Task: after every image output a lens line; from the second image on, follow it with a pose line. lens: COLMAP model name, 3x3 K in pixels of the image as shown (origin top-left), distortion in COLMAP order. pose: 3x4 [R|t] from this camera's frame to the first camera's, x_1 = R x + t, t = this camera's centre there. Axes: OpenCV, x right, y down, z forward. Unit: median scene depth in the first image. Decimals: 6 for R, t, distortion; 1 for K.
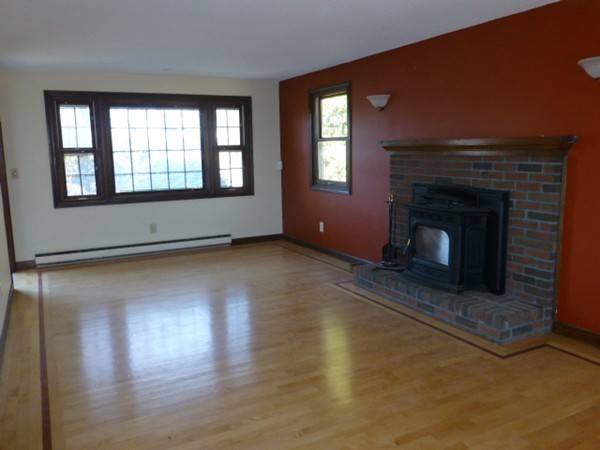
lens RADIAL K [[514.3, 0, 300.0], [0, 514.3, 225.0], [0, 0, 1]] dist [-0.002332, -0.002634]
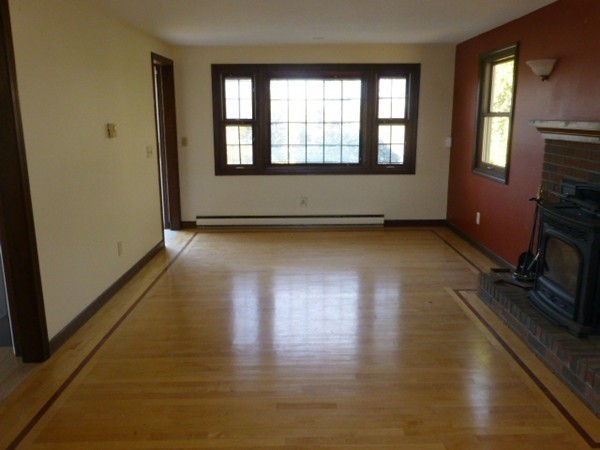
lens RADIAL K [[514.3, 0, 300.0], [0, 514.3, 225.0], [0, 0, 1]] dist [-0.002332, -0.002634]
pose [[0.886985, 0.112455, -0.447896, 0.166666], [-0.082882, 0.992914, 0.085162, -0.033705], [0.454299, -0.038415, 0.890020, 0.111355]]
